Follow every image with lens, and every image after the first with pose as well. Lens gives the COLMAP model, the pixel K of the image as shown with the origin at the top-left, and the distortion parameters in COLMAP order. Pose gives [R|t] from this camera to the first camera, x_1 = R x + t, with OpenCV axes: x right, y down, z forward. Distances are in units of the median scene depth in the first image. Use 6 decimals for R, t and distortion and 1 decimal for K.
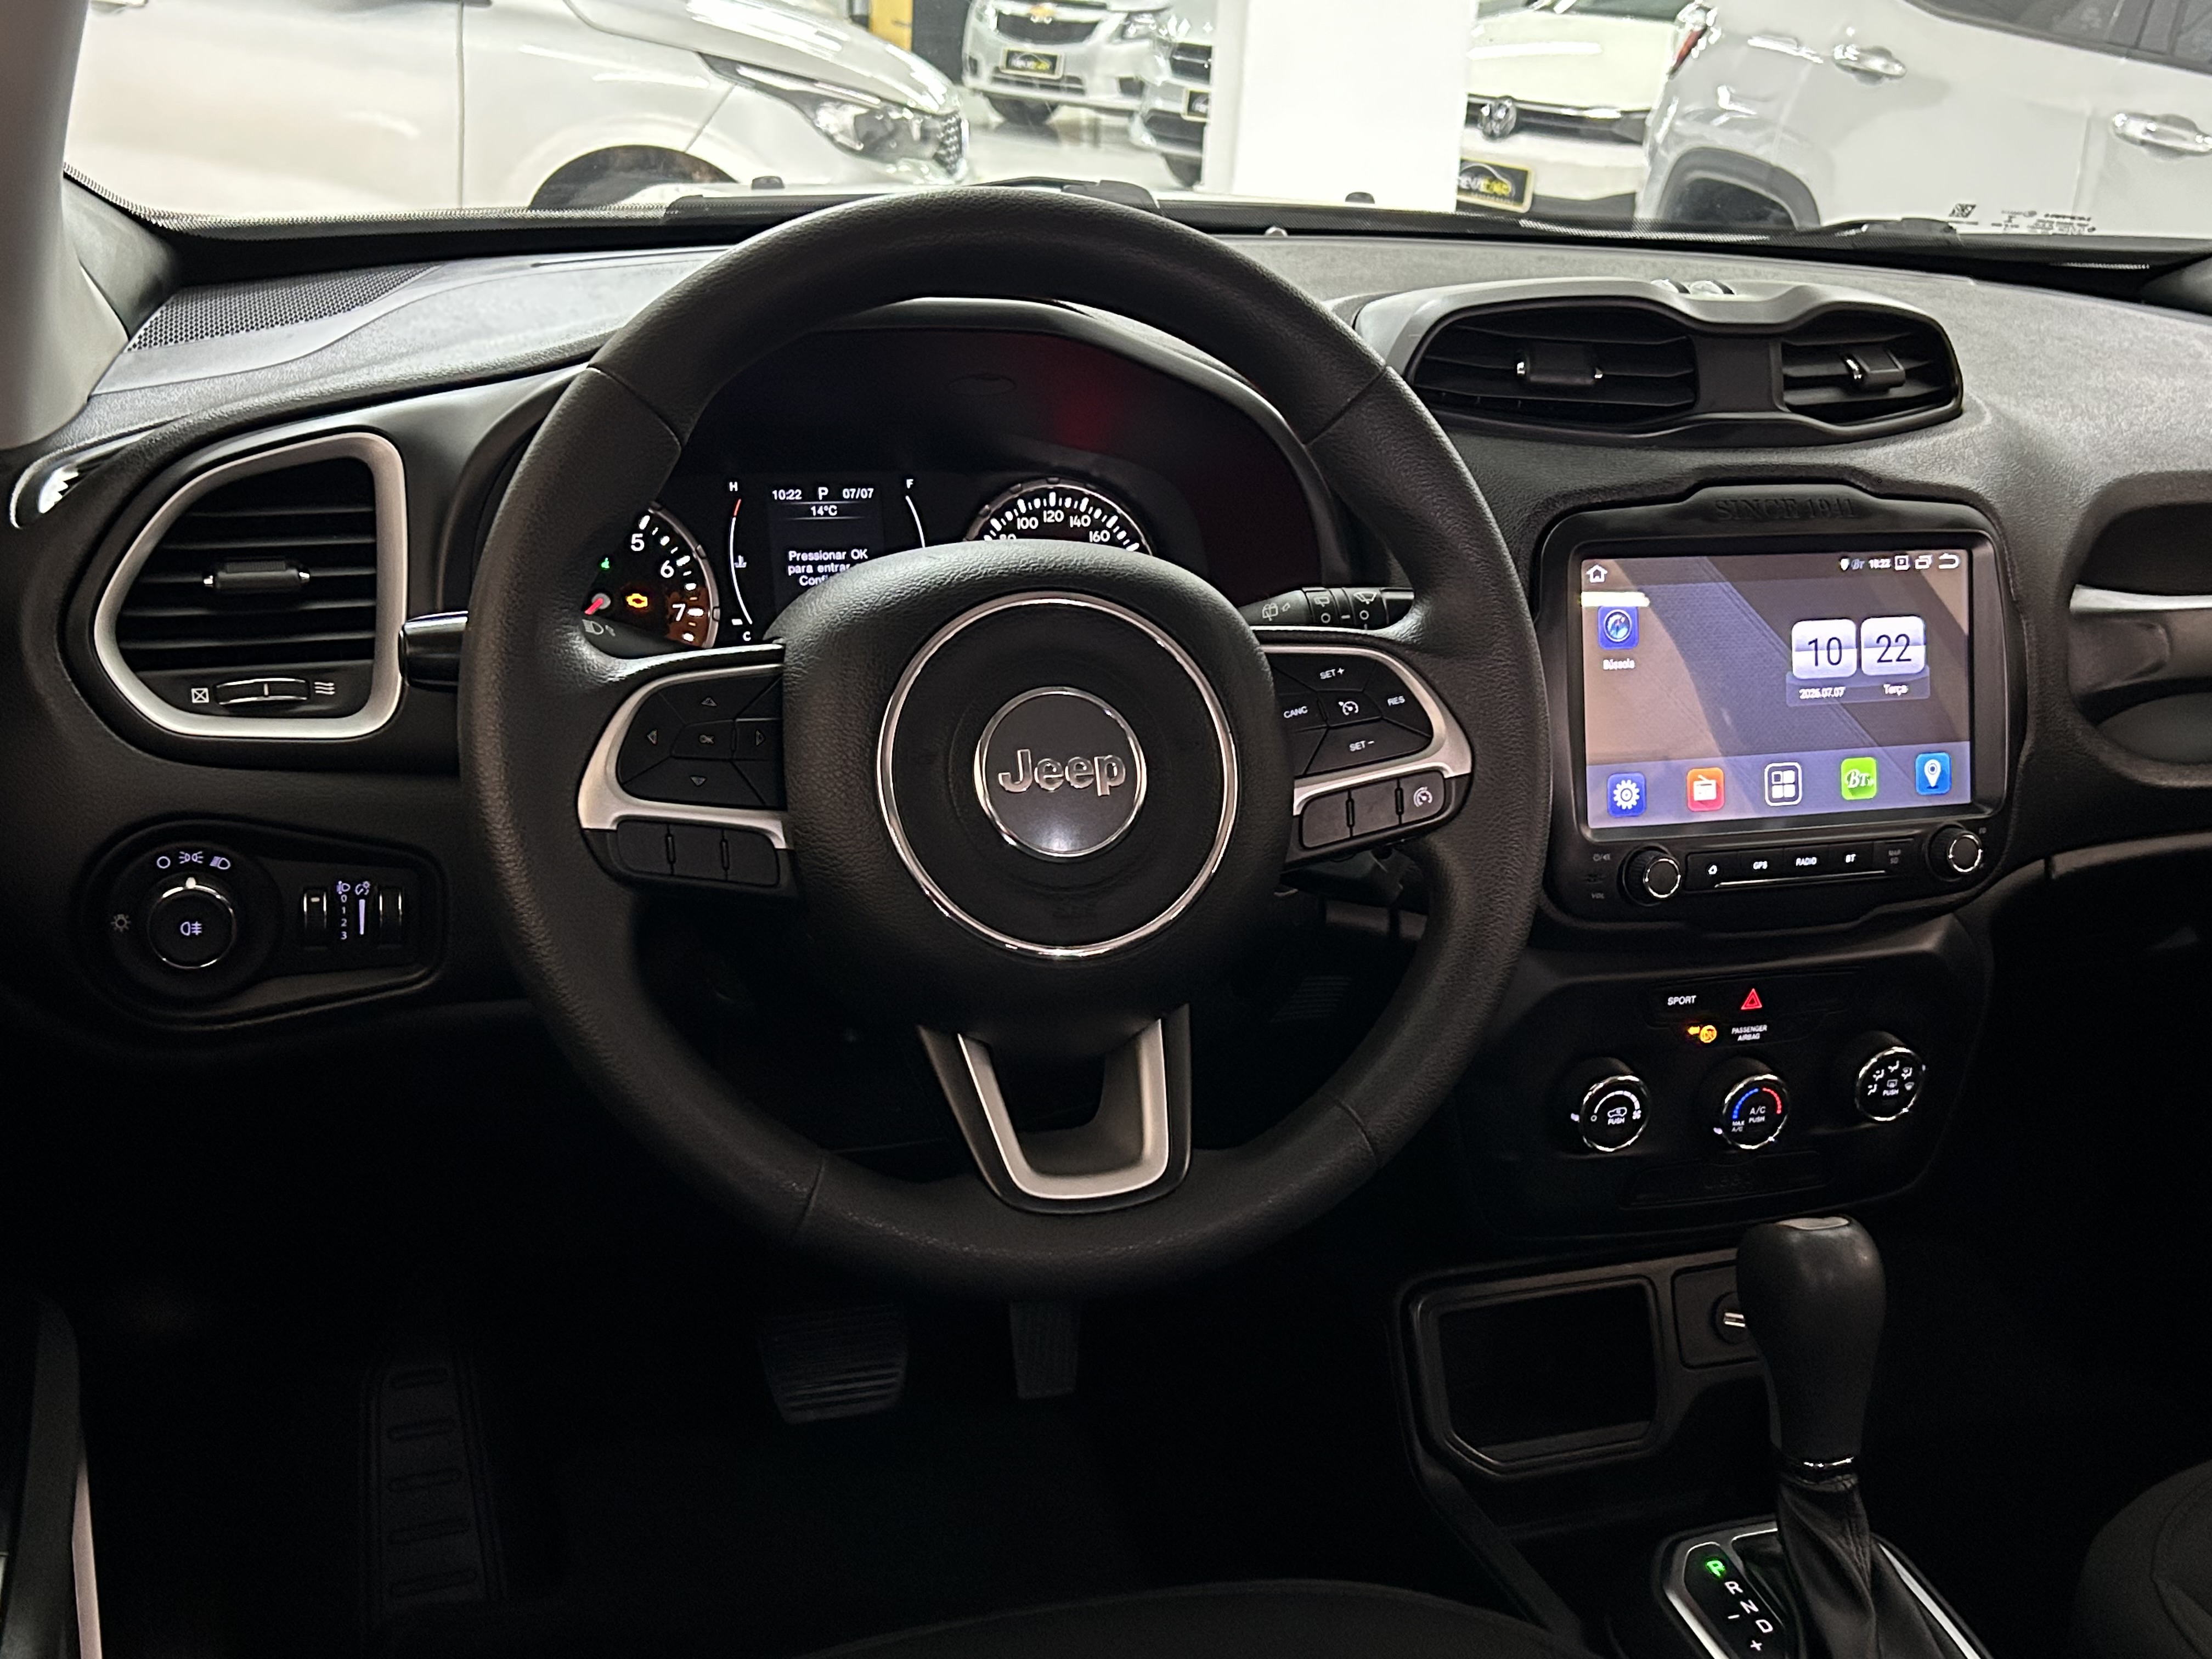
lens RADIAL K [[2370.1, 0, 1105.3], [0, 2370.1, 846.7], [0, 0, 1]] dist [0.152834, -0.323861]
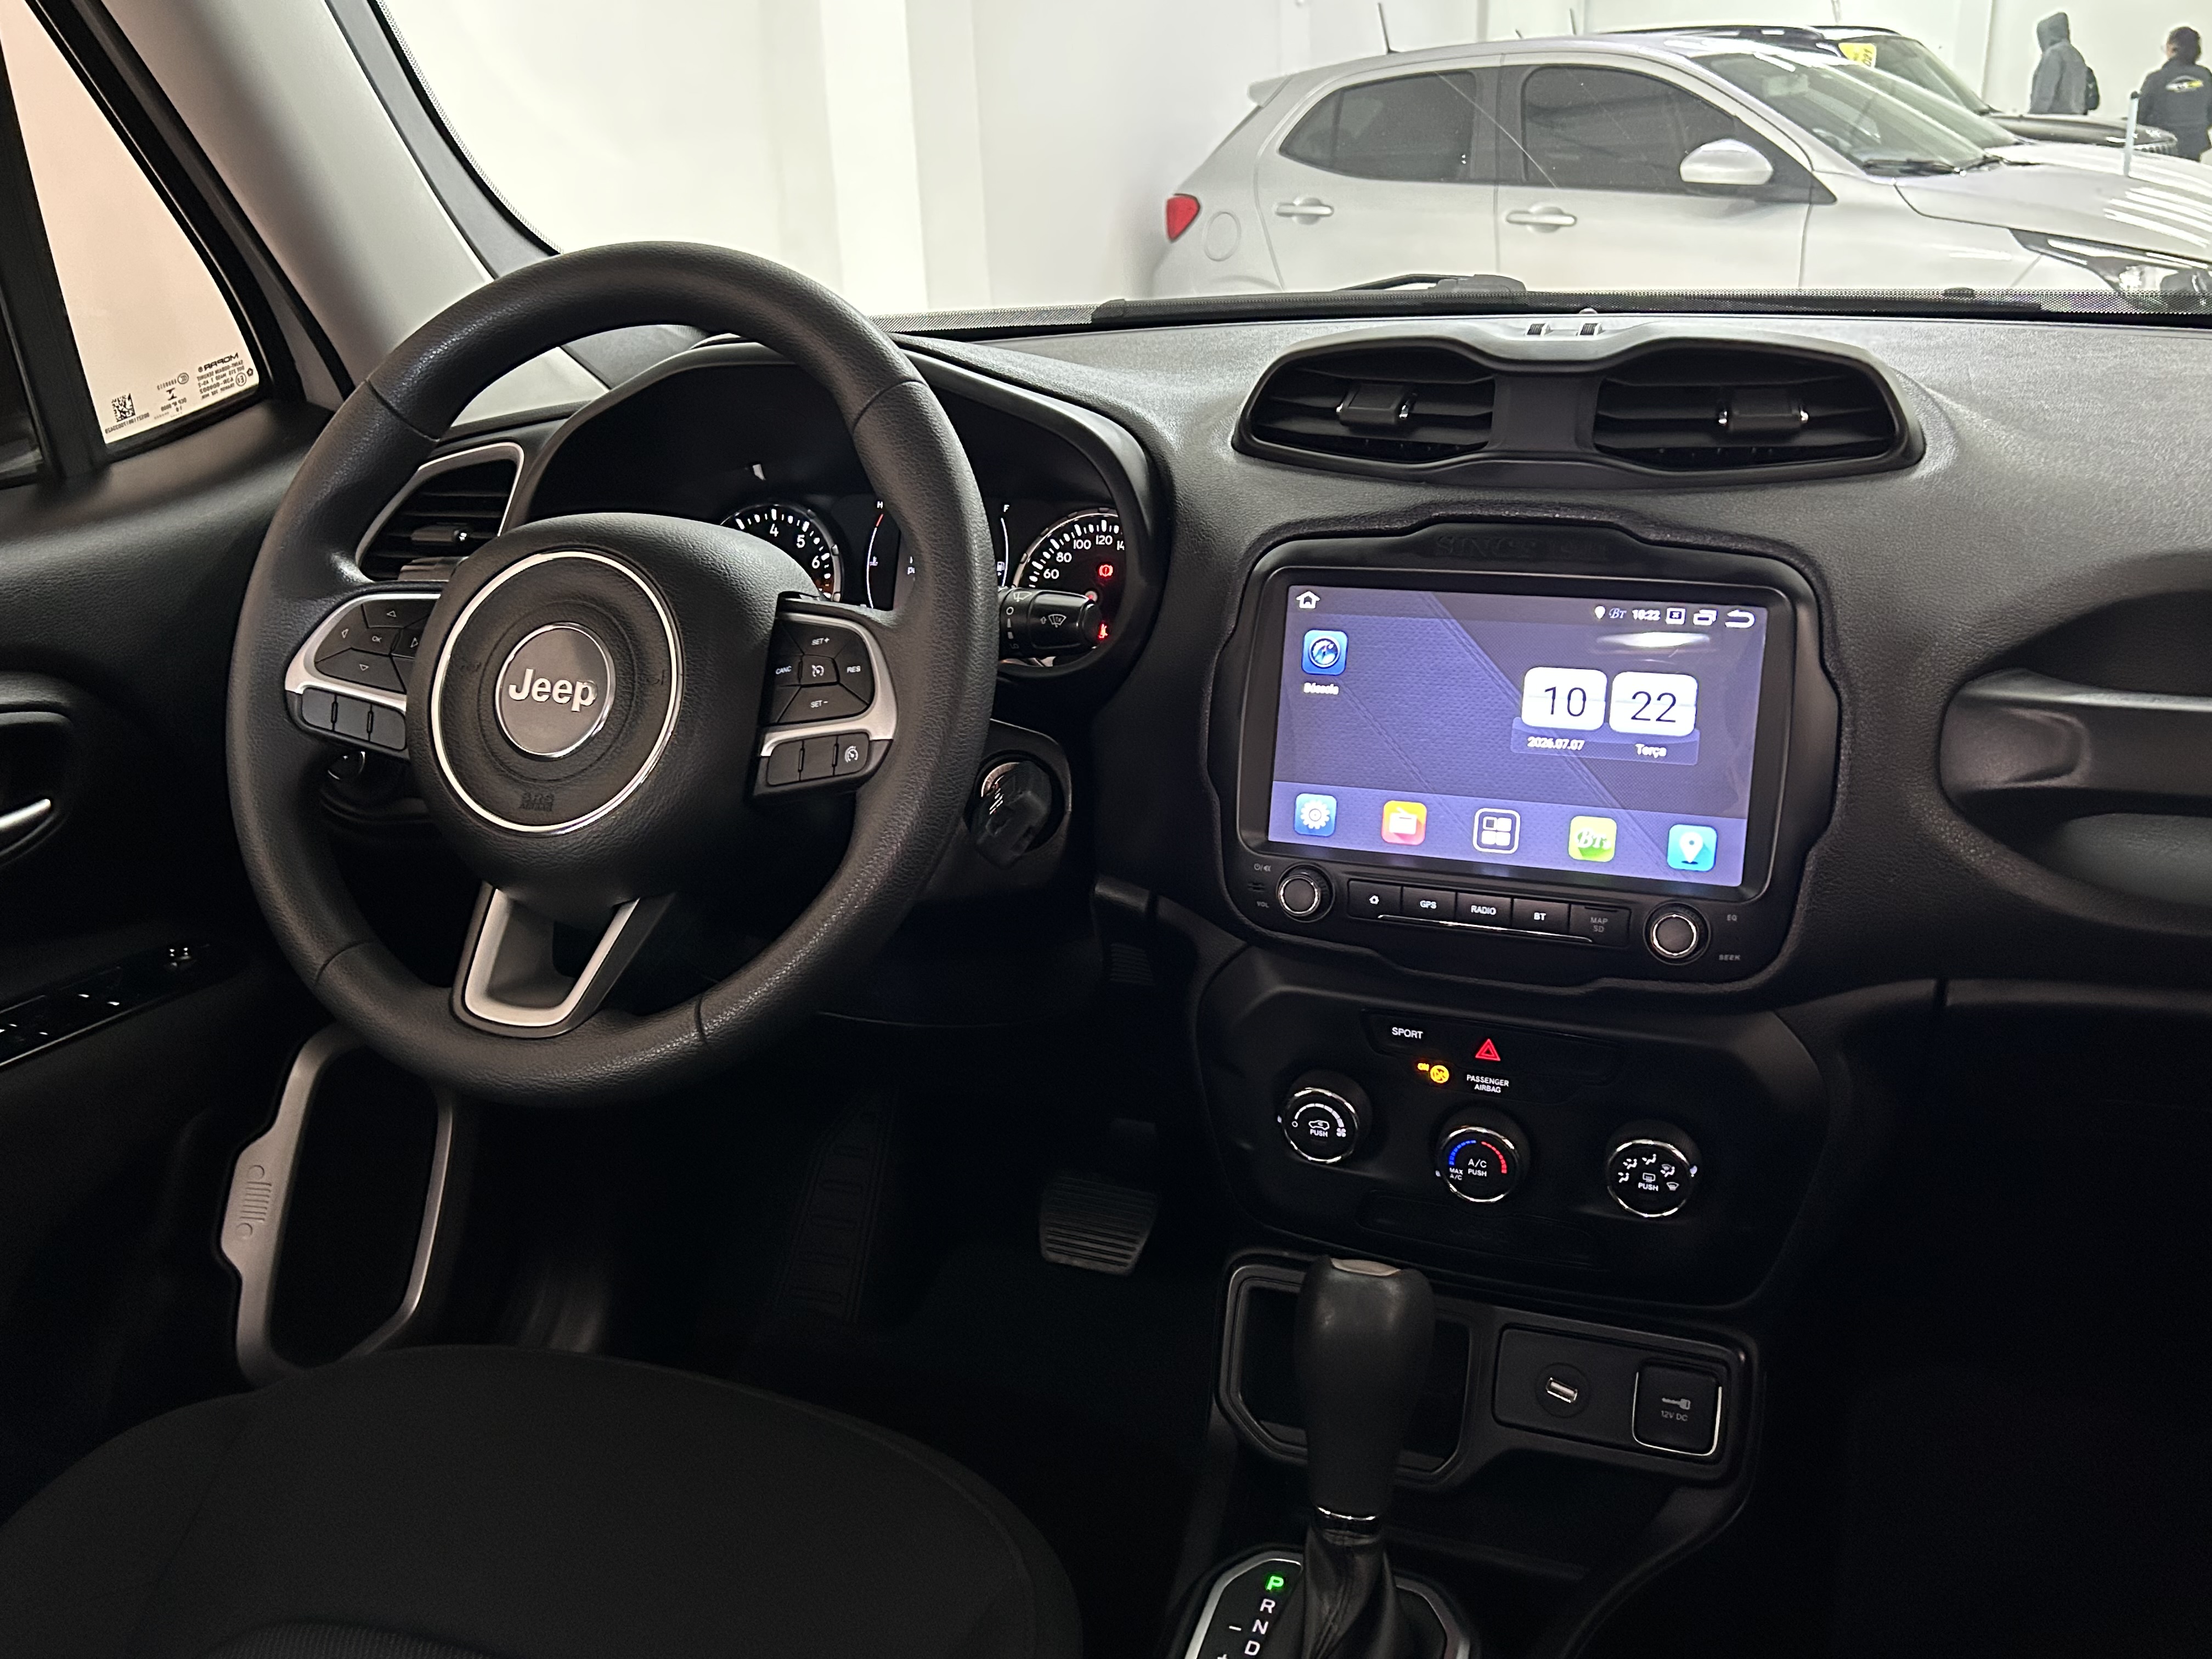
lens RADIAL K [[1836.7, 0, 1121.8], [0, 1836.7, 821.9], [0, 0, 1]] dist [0.143865, -0.274331]
pose [[0.762561, 0.135361, -0.632596, 0.626885], [-0.154436, 0.987682, 0.025176, -0.024563], [0.628212, 0.078497, 0.774073, 0.313333]]
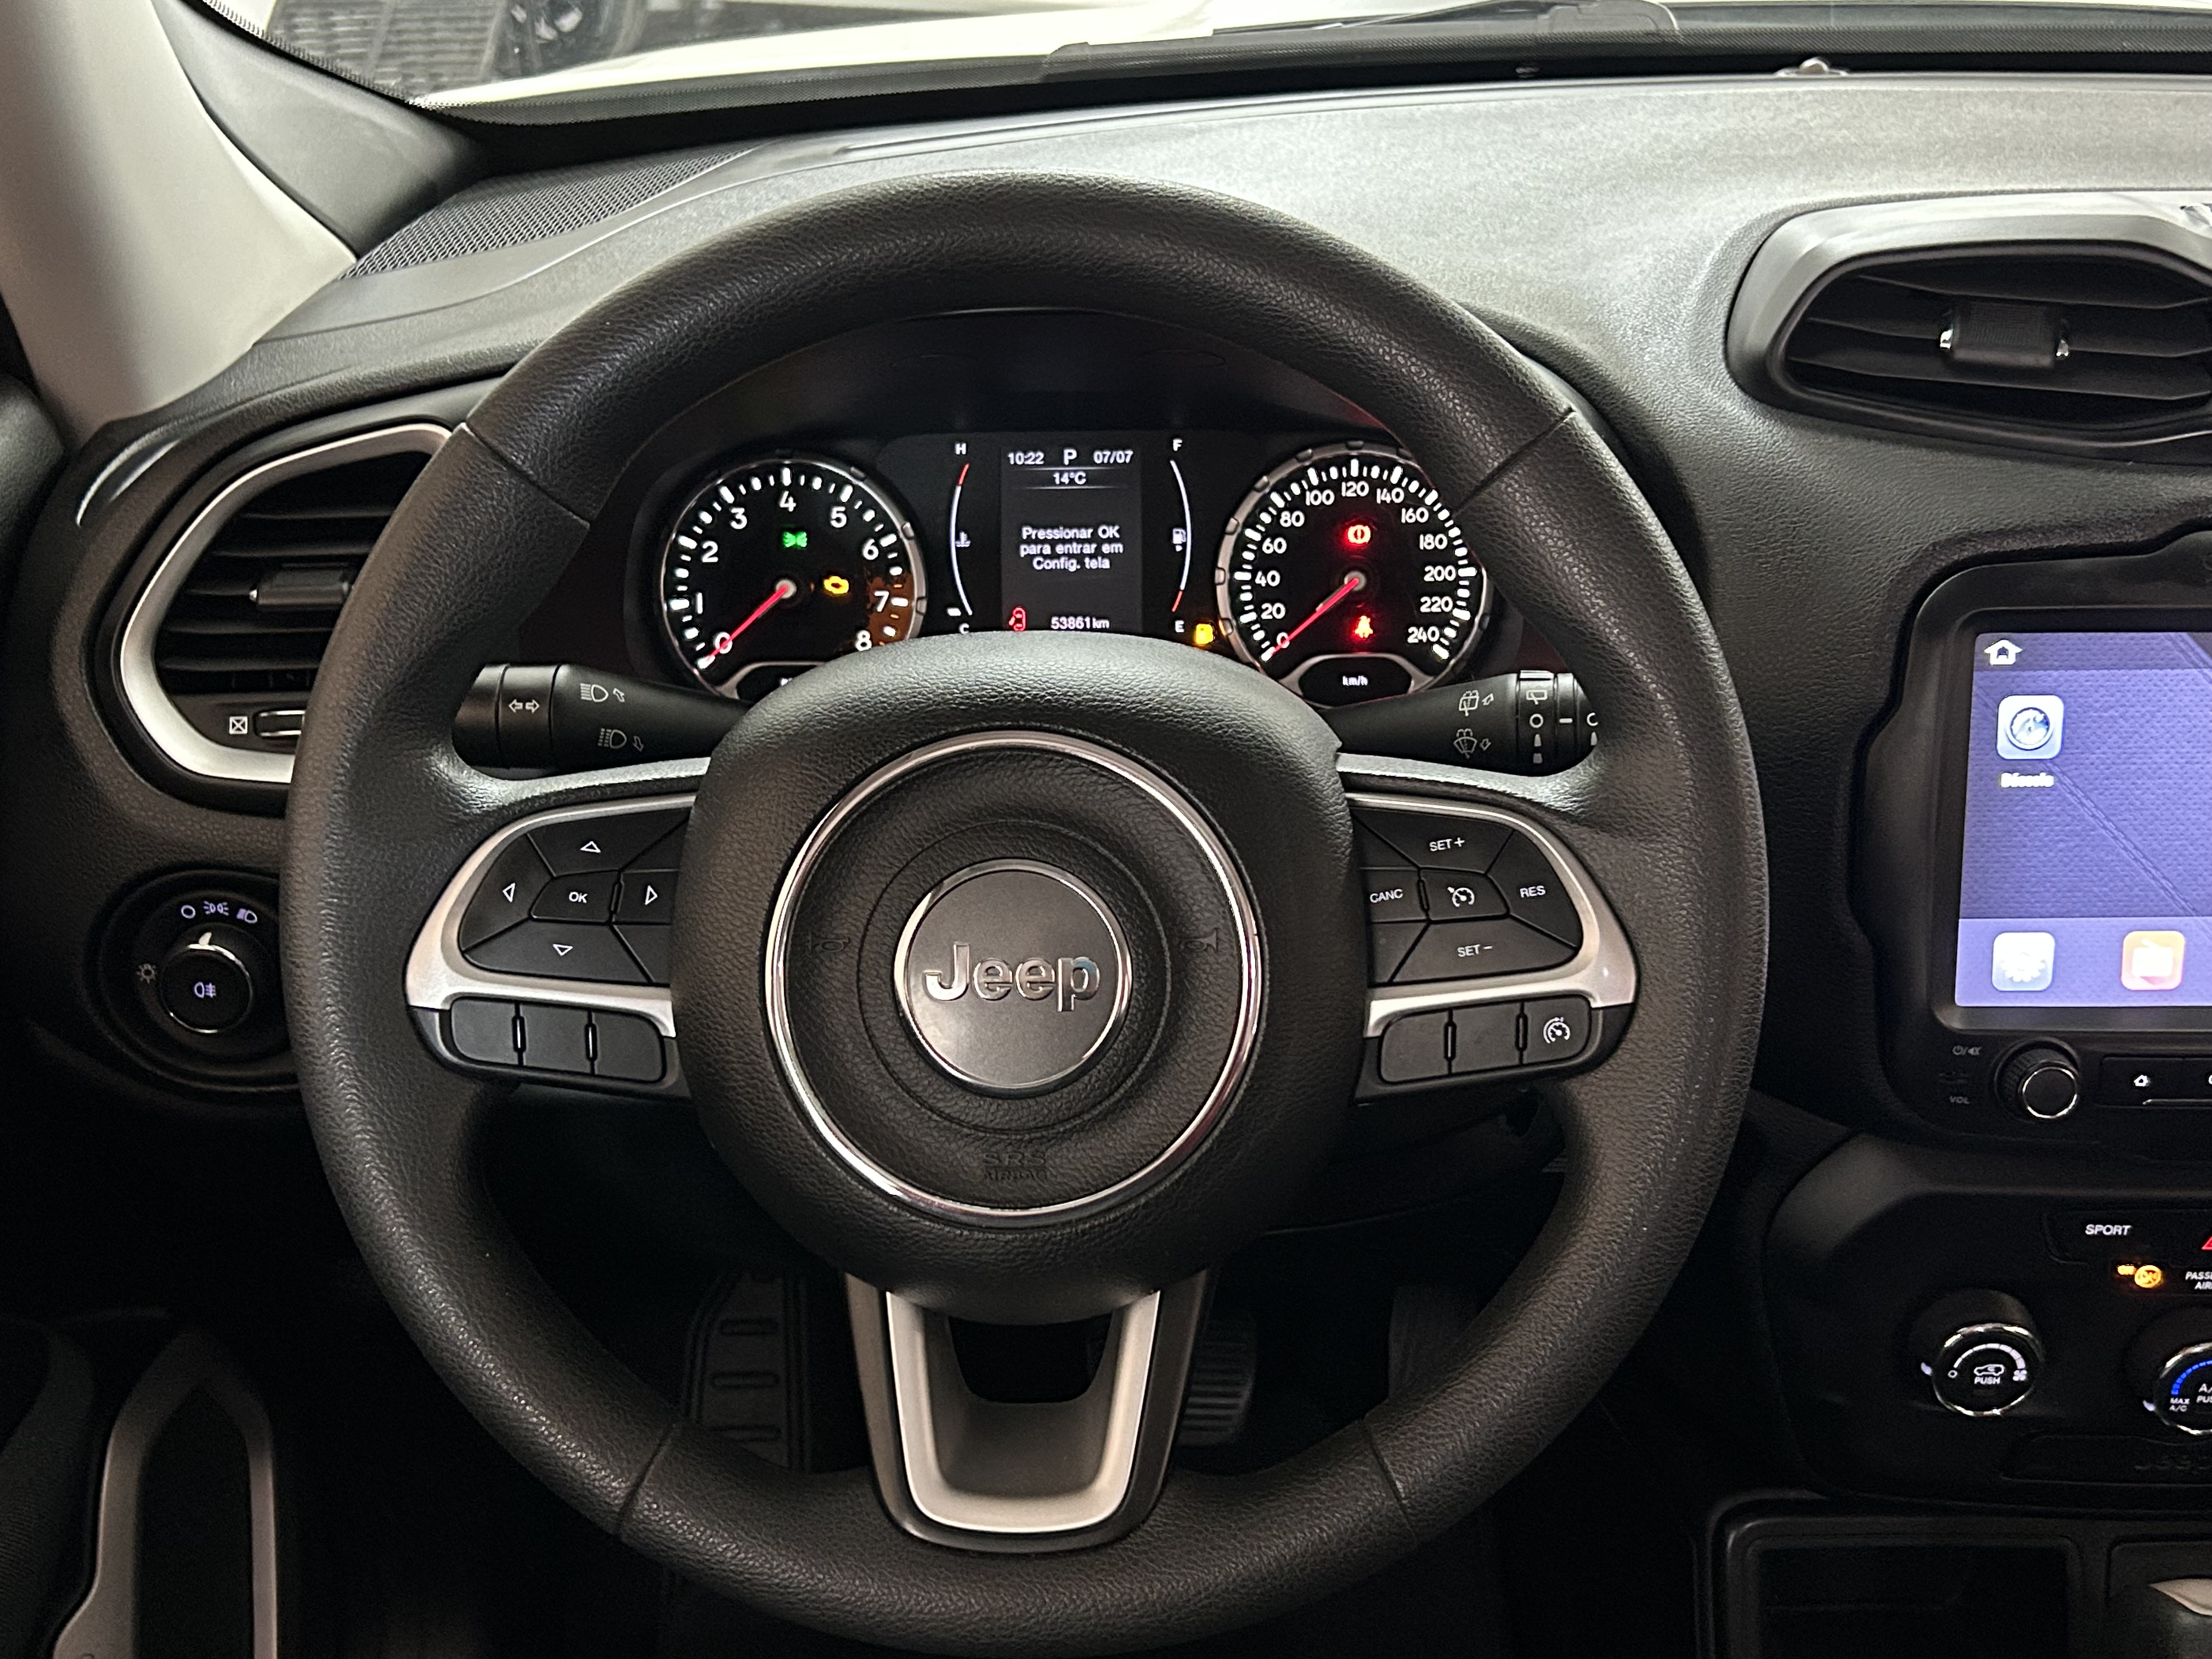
lens RADIAL K [[2380.5, 0, 1094.4], [0, 2380.5, 837.1], [0, 0, 1]] dist [0.223056, -0.729715]
pose [[0.933982, 0.097399, -0.343790, 0.193948], [-0.056571, 0.990304, 0.126874, -0.127463], [0.352814, -0.099050, 0.930436, 0.224704]]
